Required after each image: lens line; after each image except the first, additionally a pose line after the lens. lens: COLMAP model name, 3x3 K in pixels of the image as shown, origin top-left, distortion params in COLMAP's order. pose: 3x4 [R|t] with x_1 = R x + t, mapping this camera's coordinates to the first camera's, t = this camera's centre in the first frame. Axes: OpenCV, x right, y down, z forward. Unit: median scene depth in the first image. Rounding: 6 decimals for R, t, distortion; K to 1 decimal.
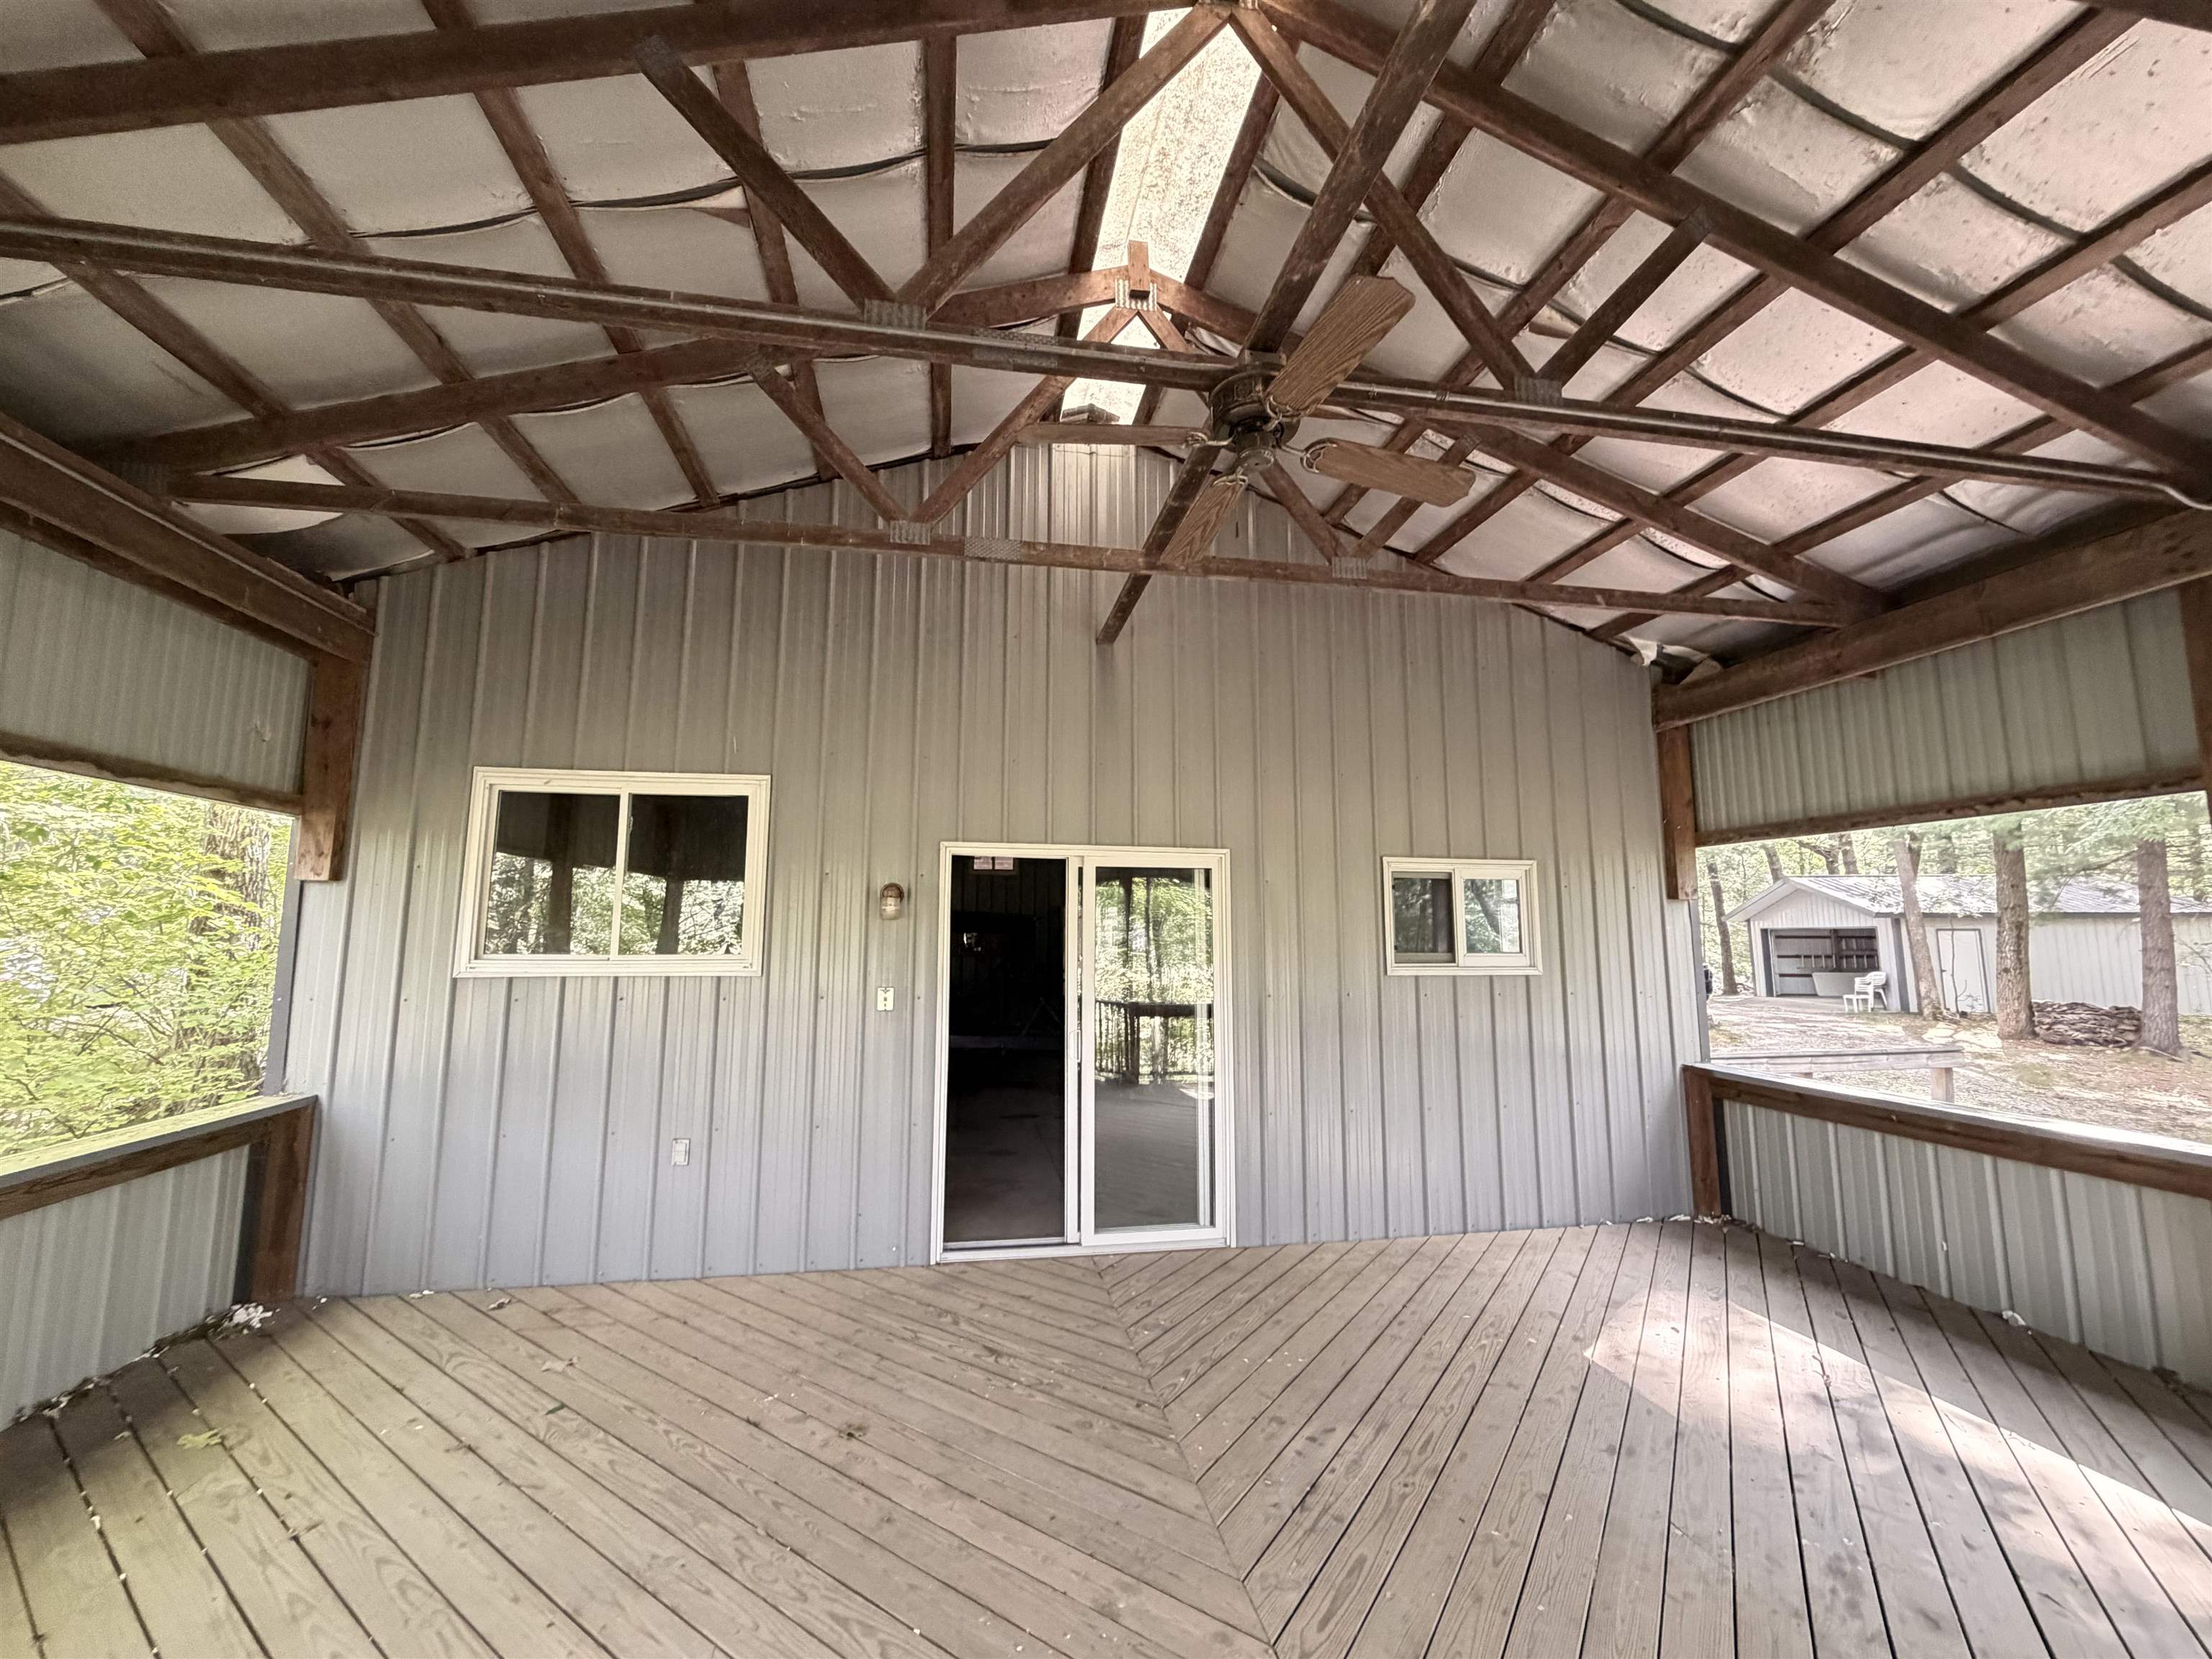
lens RADIAL K [[884.9, 0, 1106.9], [0, 884.9, 827.8], [0, 0, 1]] dist [-0.001270, 0.000103]
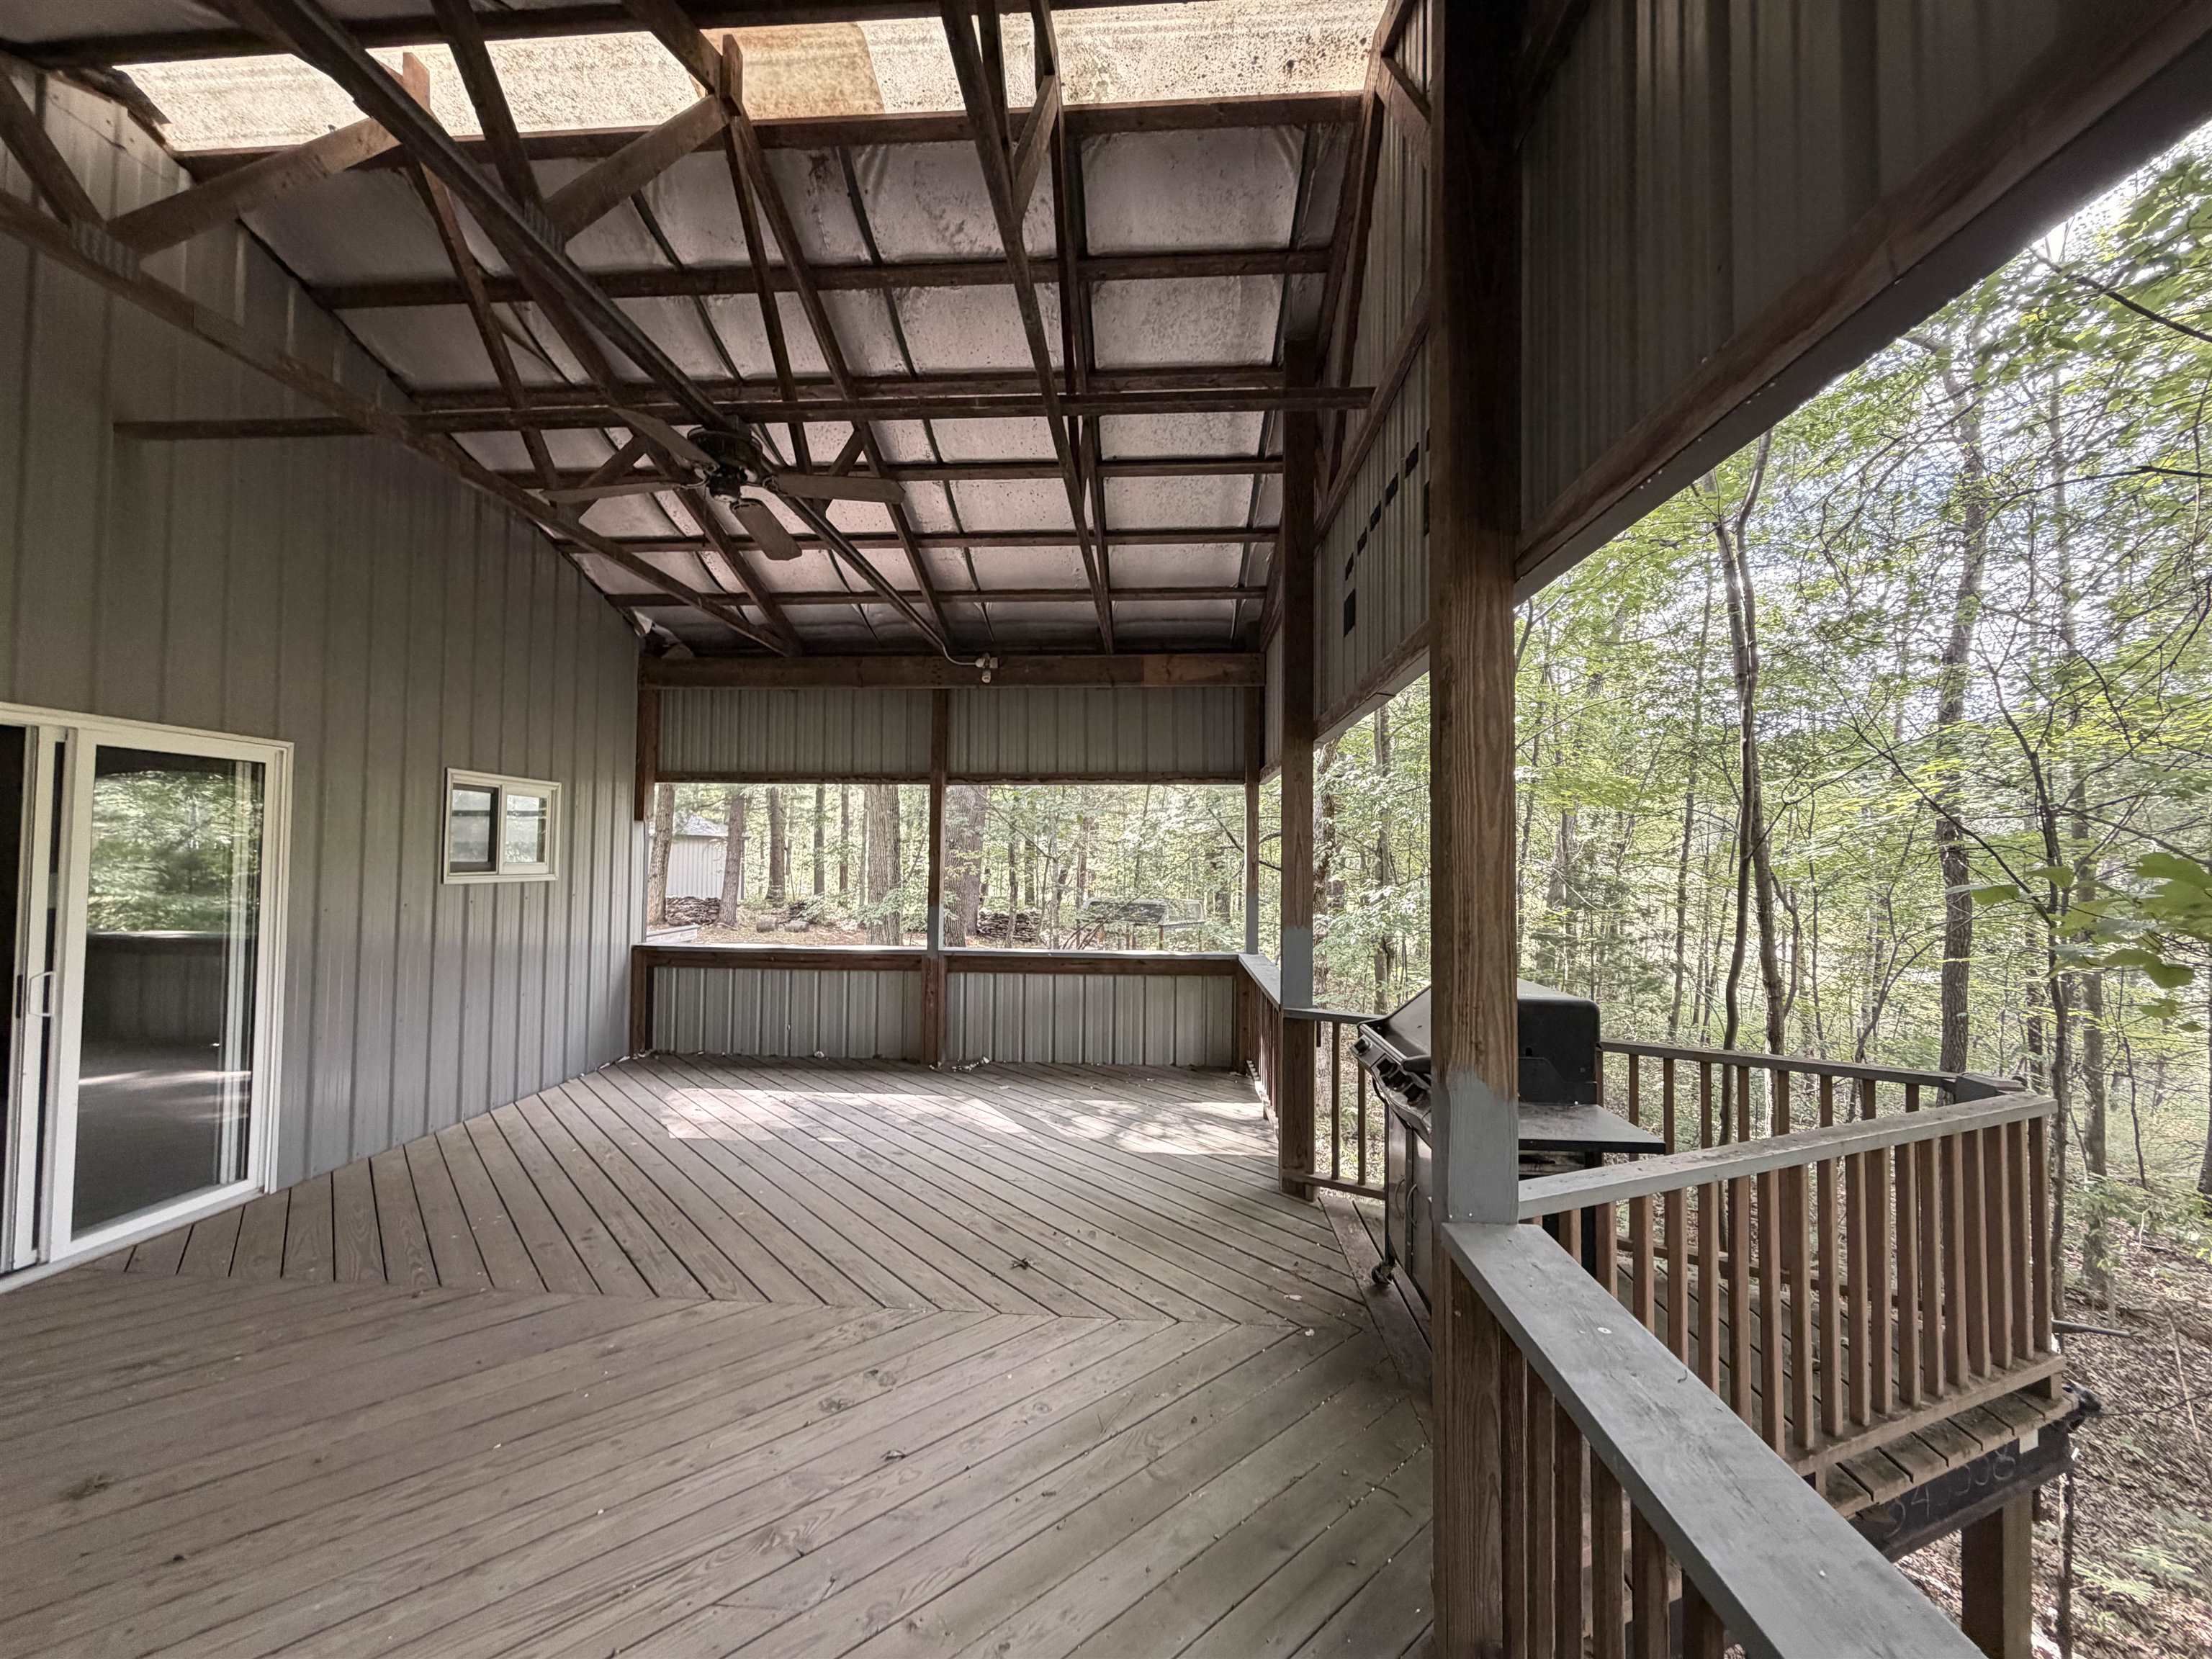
lens RADIAL K [[884.9, 0, 1110.0], [0, 884.9, 828.1], [0, 0, 1]] dist [-0.001270, 0.000103]
pose [[0.229035, 0.031525, 0.972908, -0.485922], [-0.125869, 0.992044, -0.002514, 0.008177], [-0.965246, -0.121883, 0.231180, 0.028844]]
